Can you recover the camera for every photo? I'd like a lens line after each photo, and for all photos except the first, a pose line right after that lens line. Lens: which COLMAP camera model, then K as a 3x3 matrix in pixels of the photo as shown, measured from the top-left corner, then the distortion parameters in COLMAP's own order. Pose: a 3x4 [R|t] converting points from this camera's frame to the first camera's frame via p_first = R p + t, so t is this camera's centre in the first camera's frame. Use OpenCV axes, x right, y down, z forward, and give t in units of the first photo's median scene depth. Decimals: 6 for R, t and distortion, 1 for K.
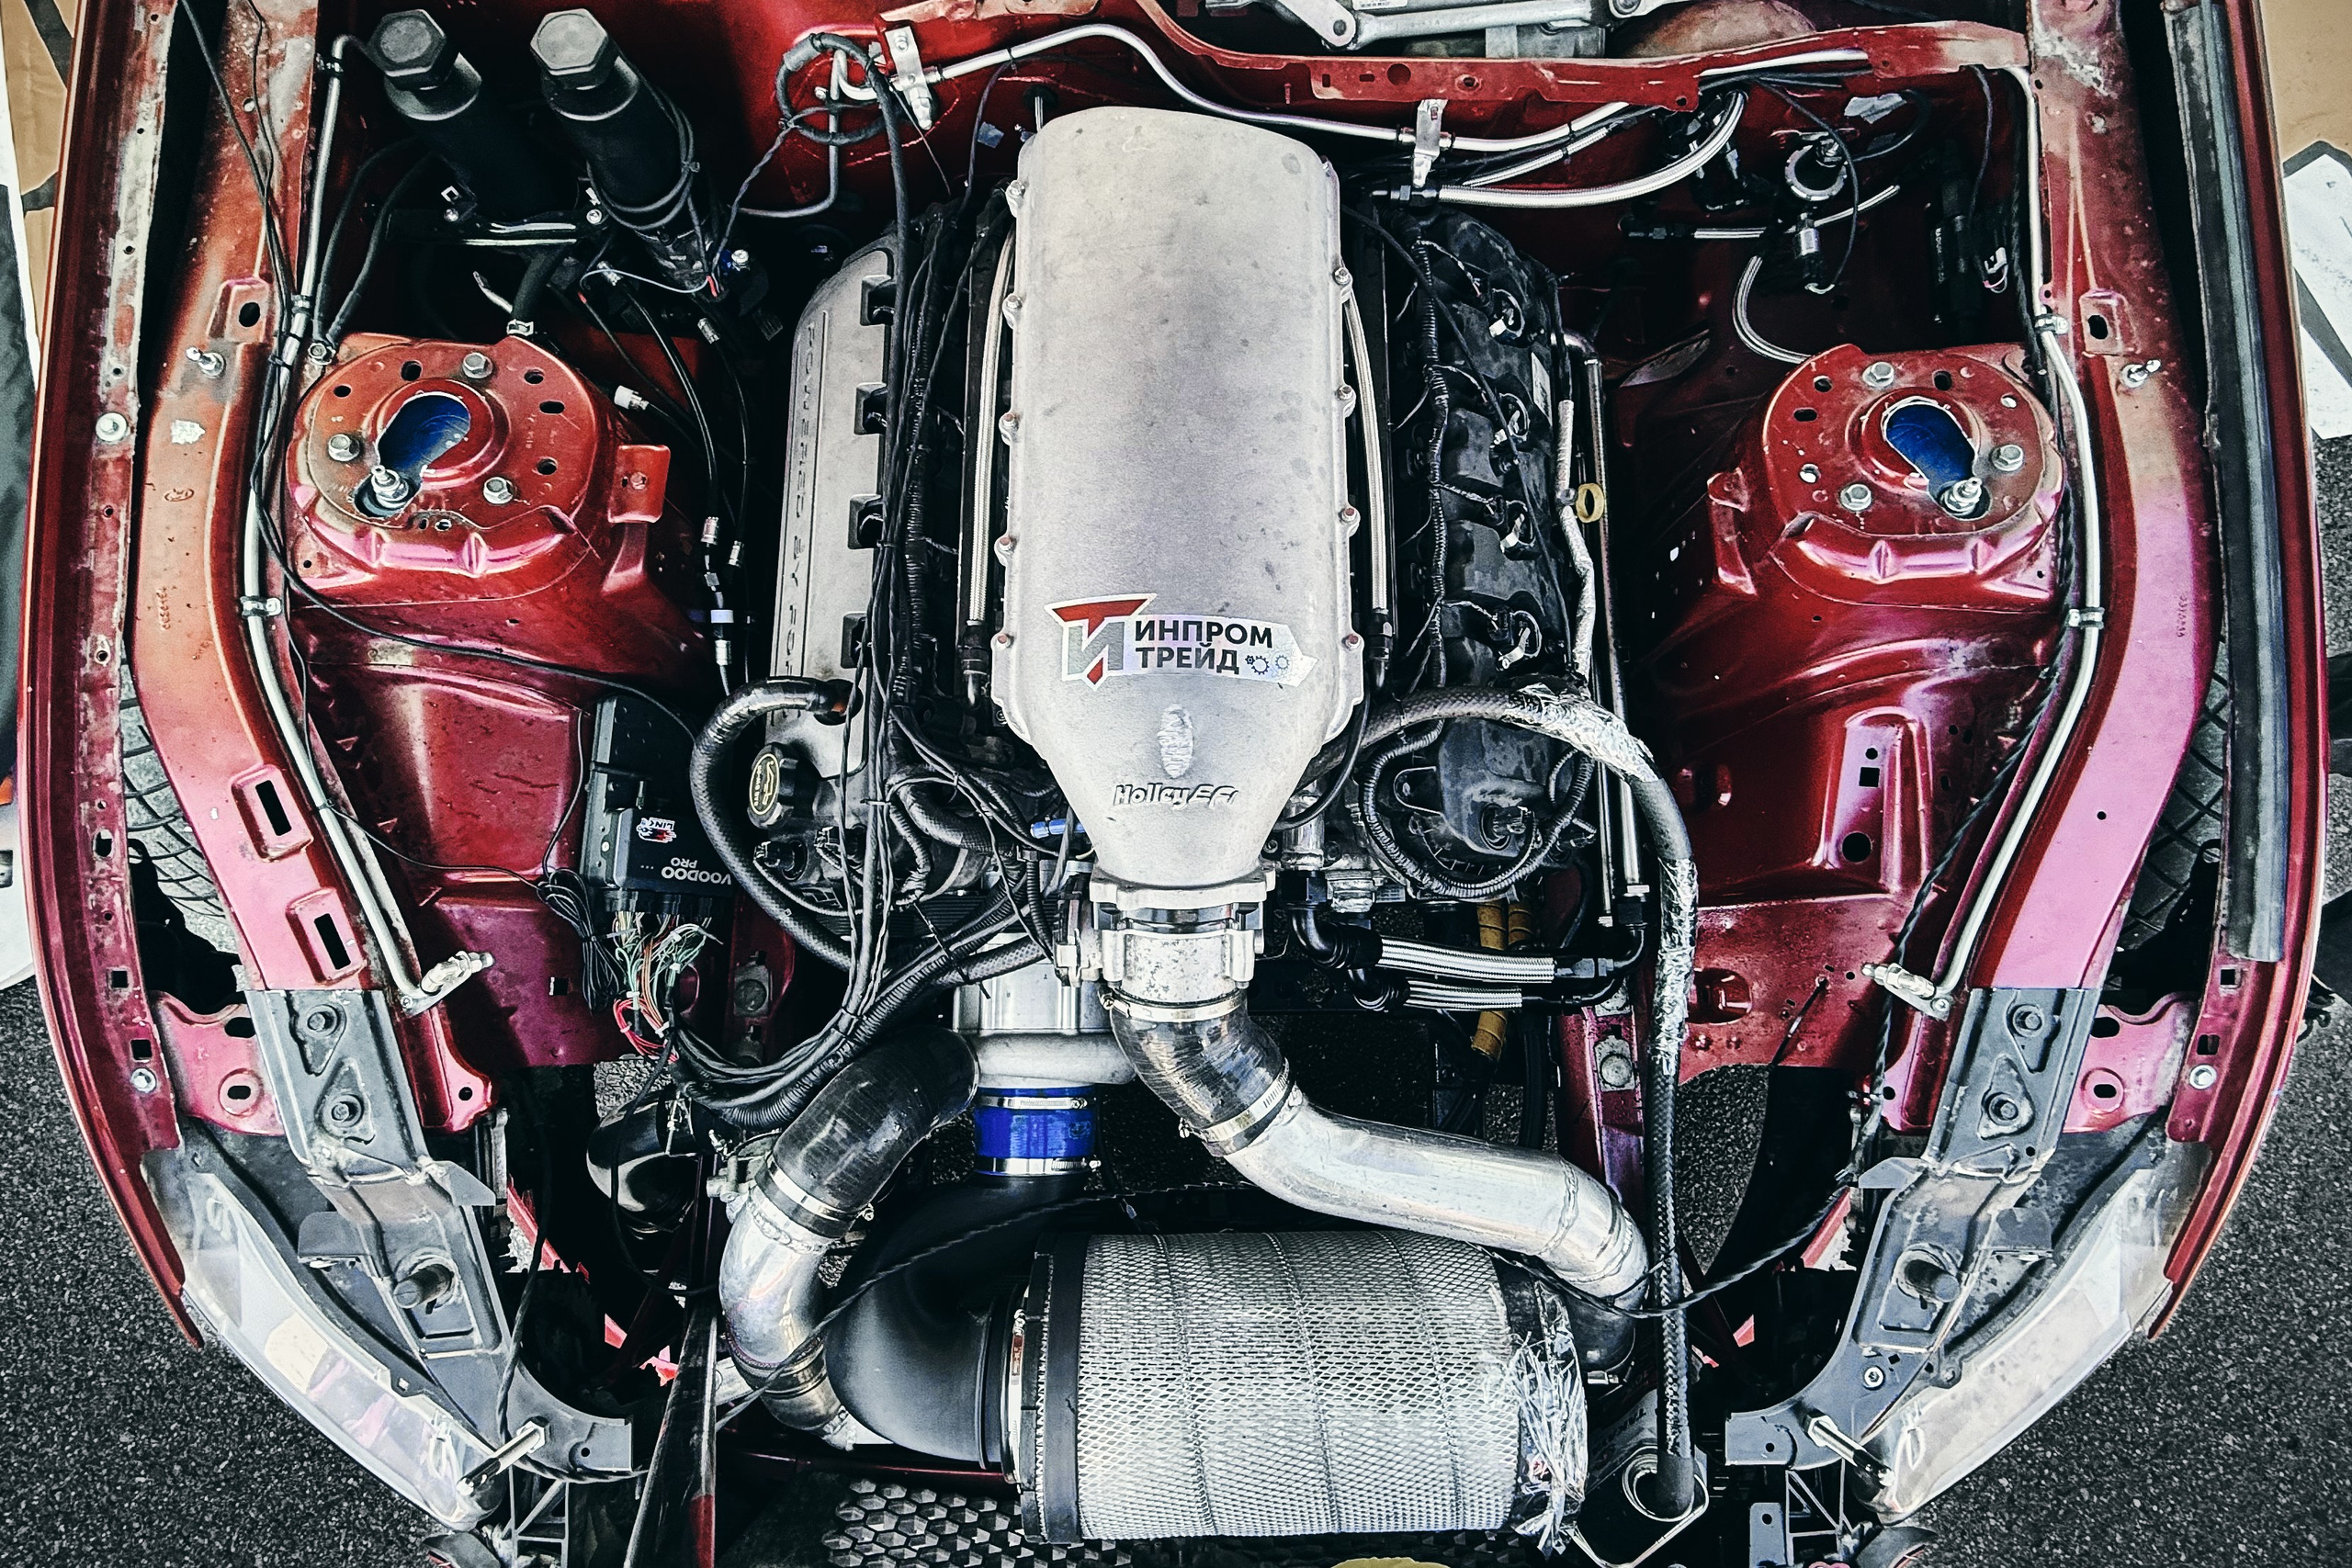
lens RADIAL K [[941.2, 0, 1176.0], [0, 941.2, 784.0], [0, 0, 1]] dist [-0.001120, -0.000173]
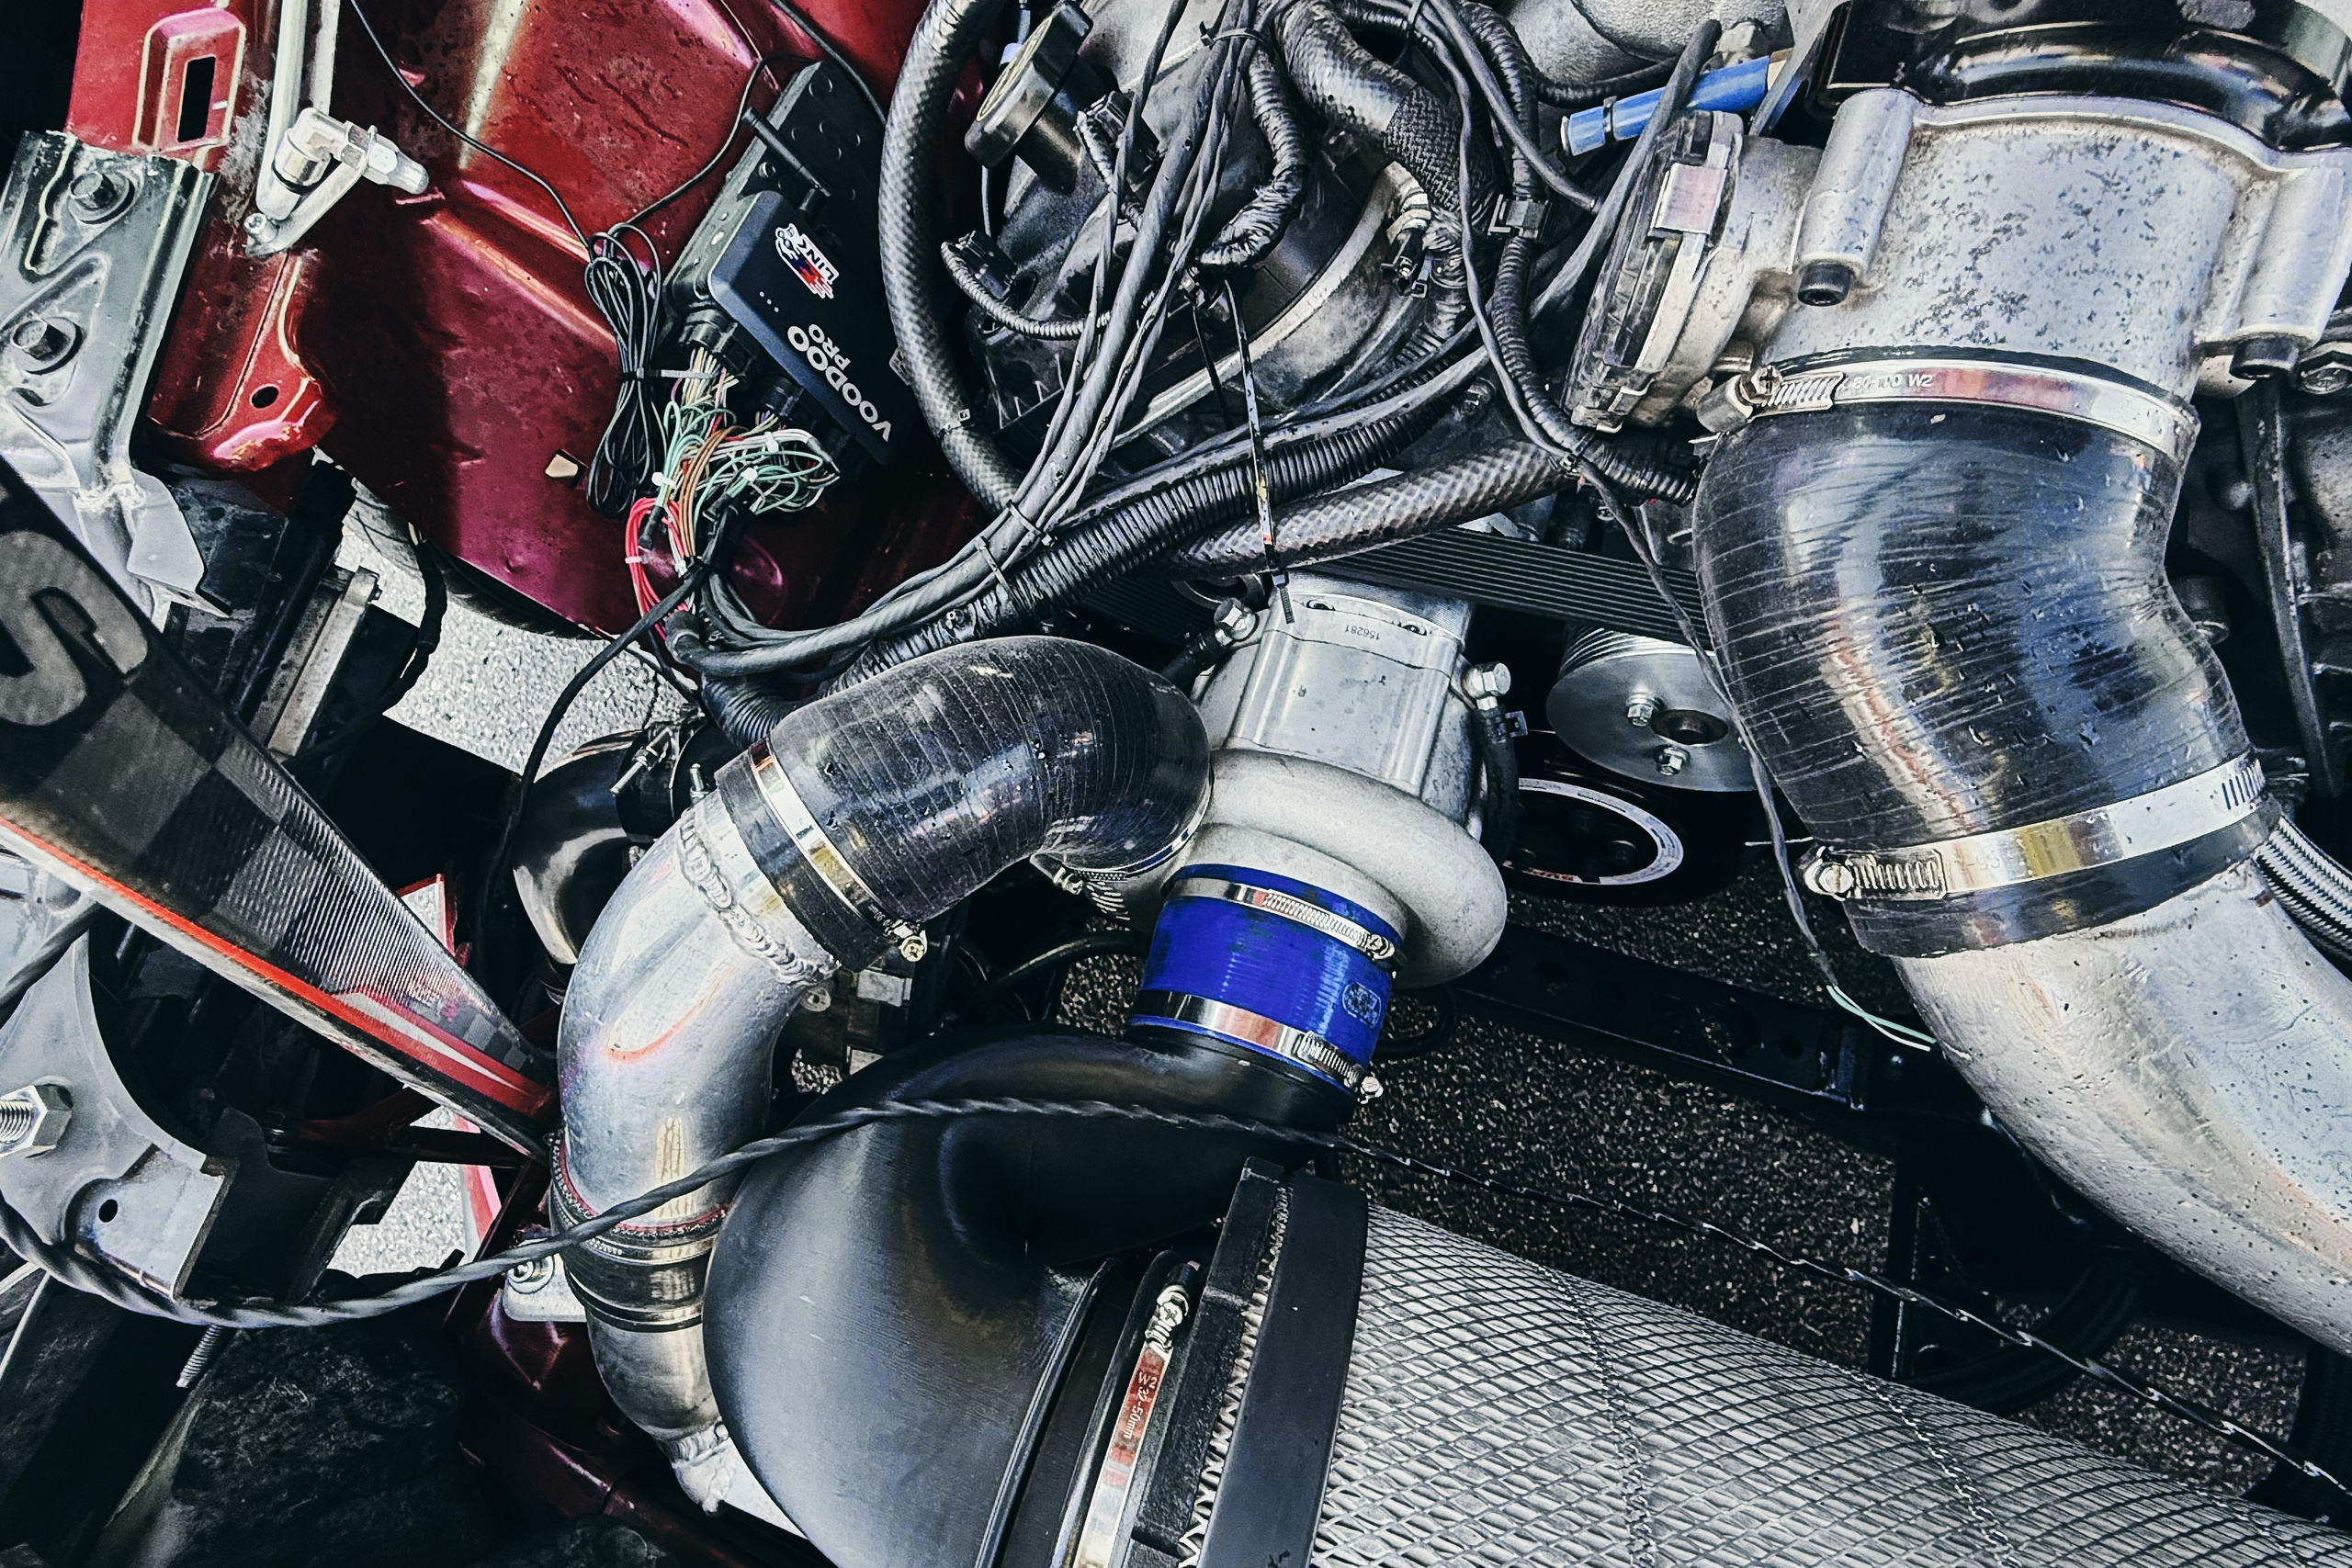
lens RADIAL K [[1010.8, 0, 1205.9], [0, 1010.8, 757.7], [0, 0, 1]] dist [-0.002995, -0.000500]
pose [[0.945169, 0.268635, -0.185715, -0.135792], [-0.295549, 0.945533, -0.136448, 0.406844], [0.138945, 0.183854, 0.973084, 0.554503]]
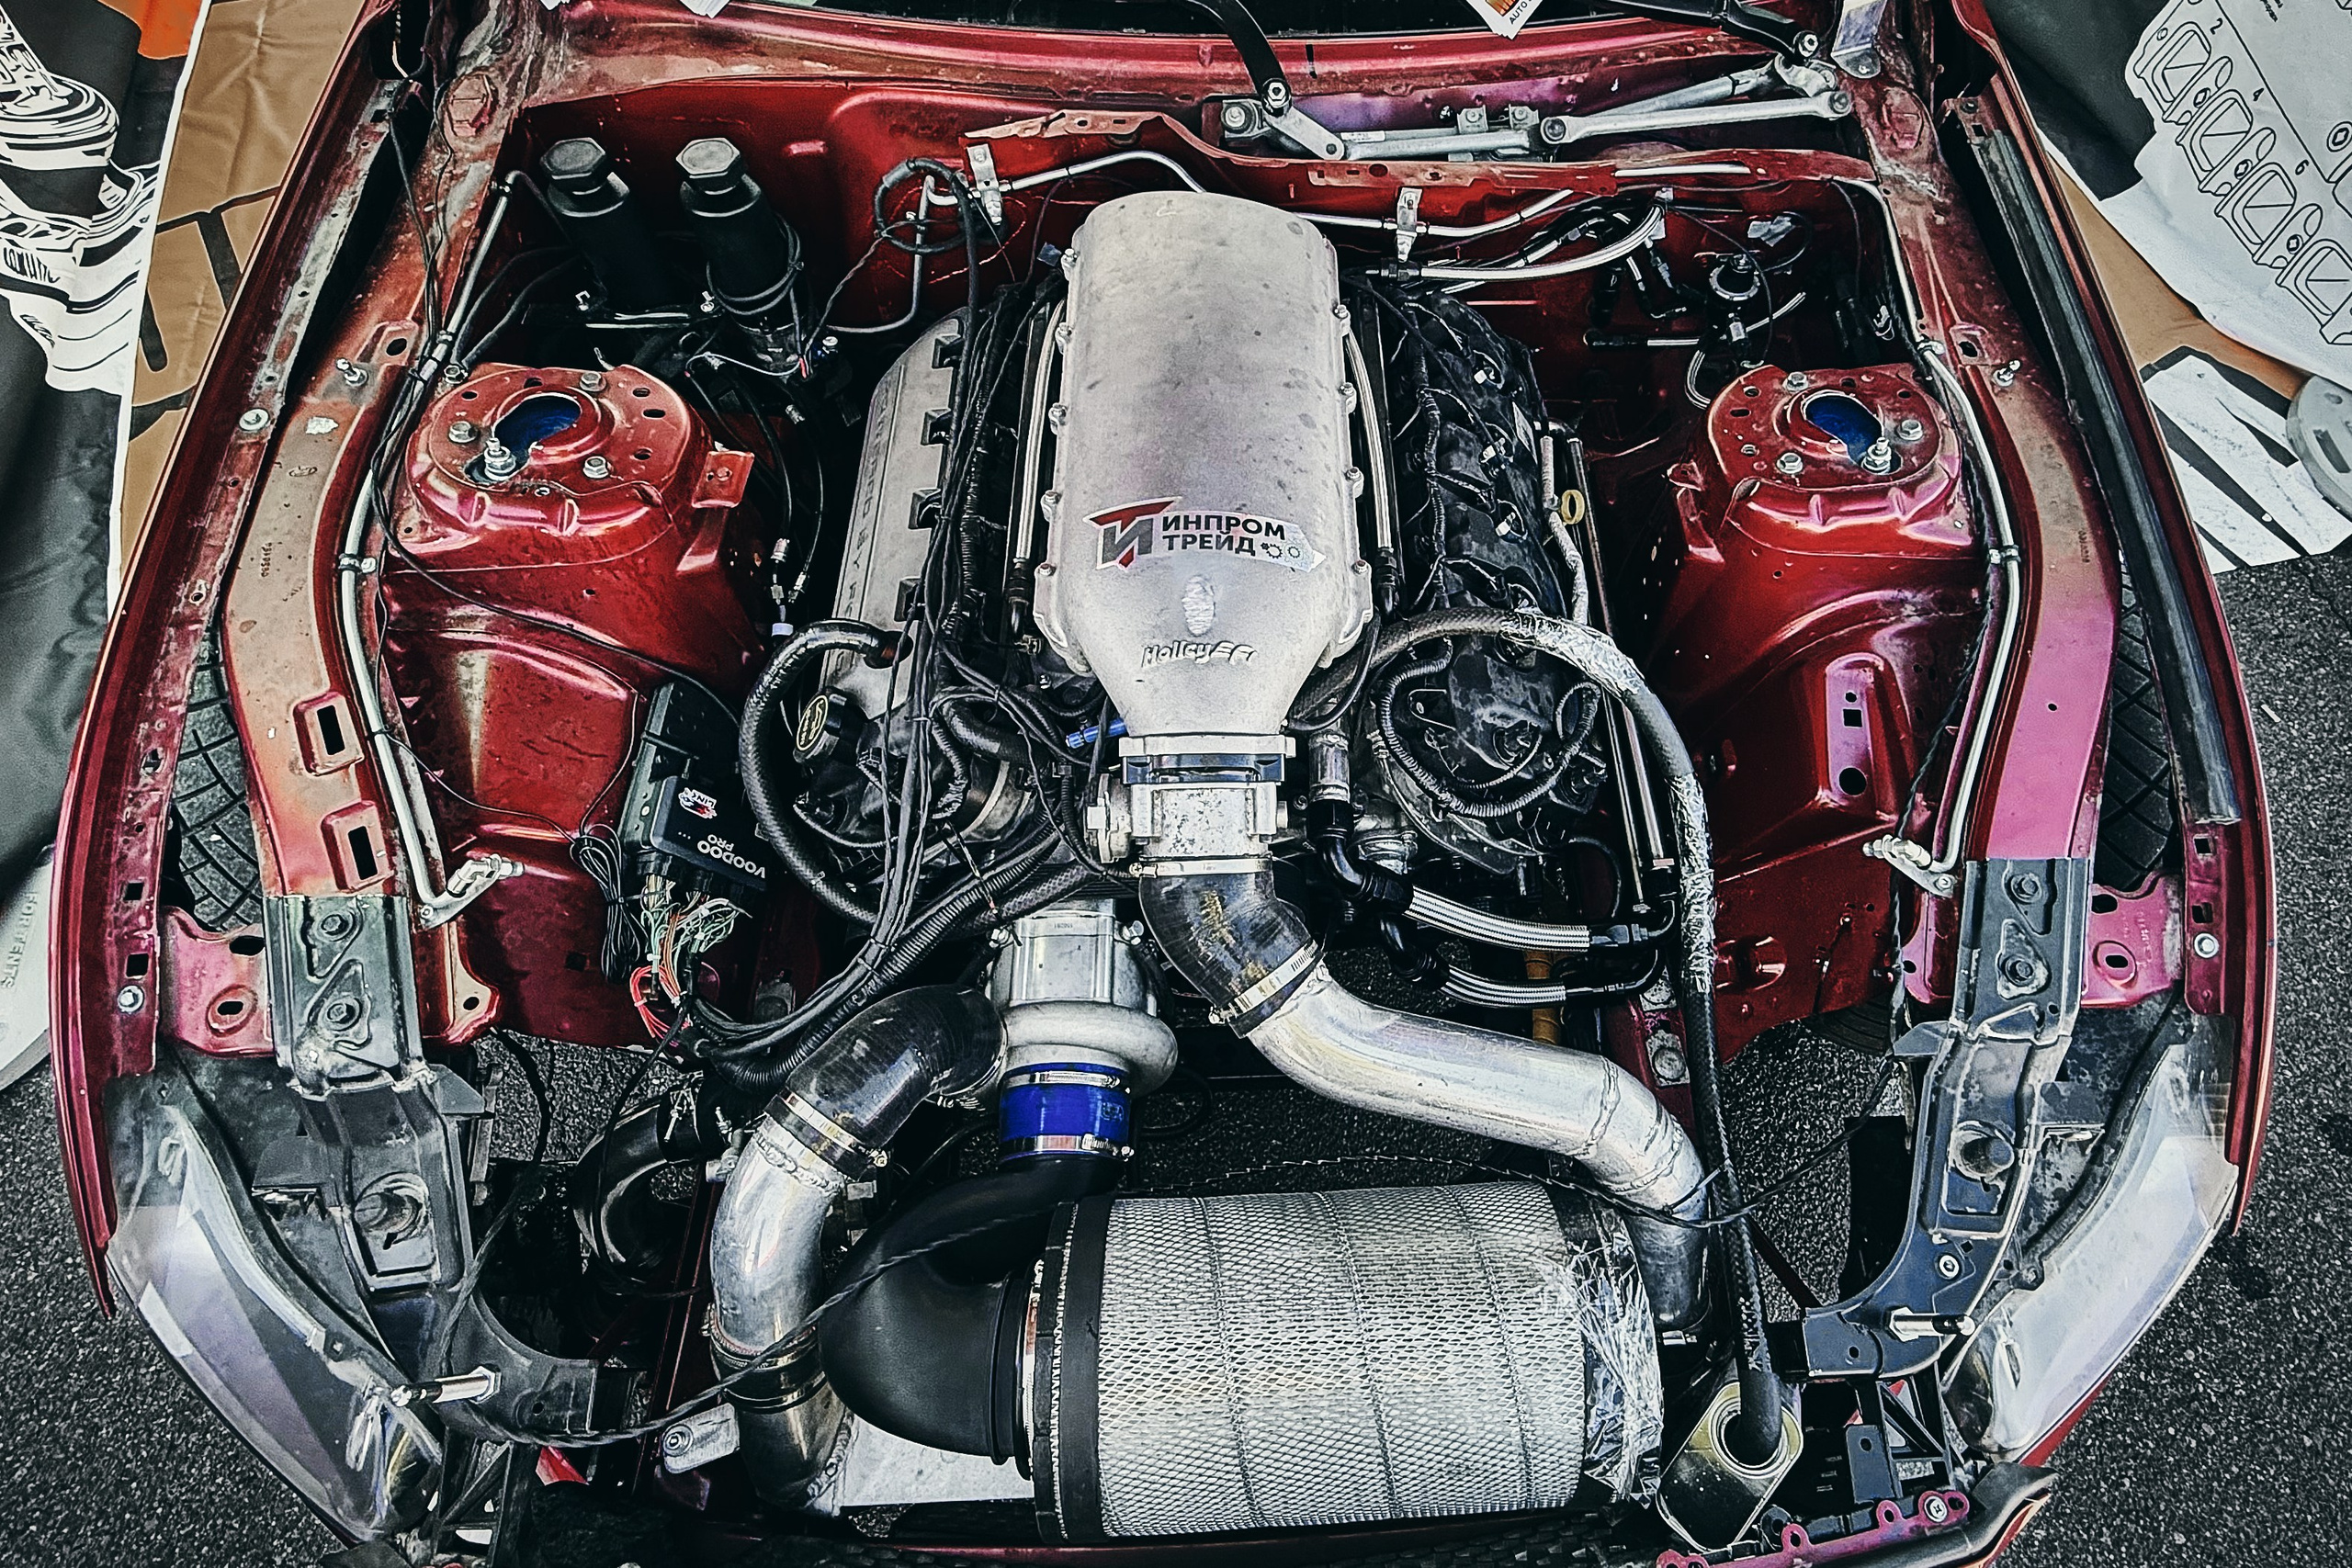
lens RADIAL K [[976.7, 0, 1260.9], [0, 976.7, 791.3], [0, 0, 1]] dist [-0.001336, -0.000112]
pose [[0.999441, -0.015000, 0.029882, 0.028337], [0.022100, 0.967023, -0.253729, 0.366058], [-0.025091, 0.254247, 0.966814, -0.043987]]
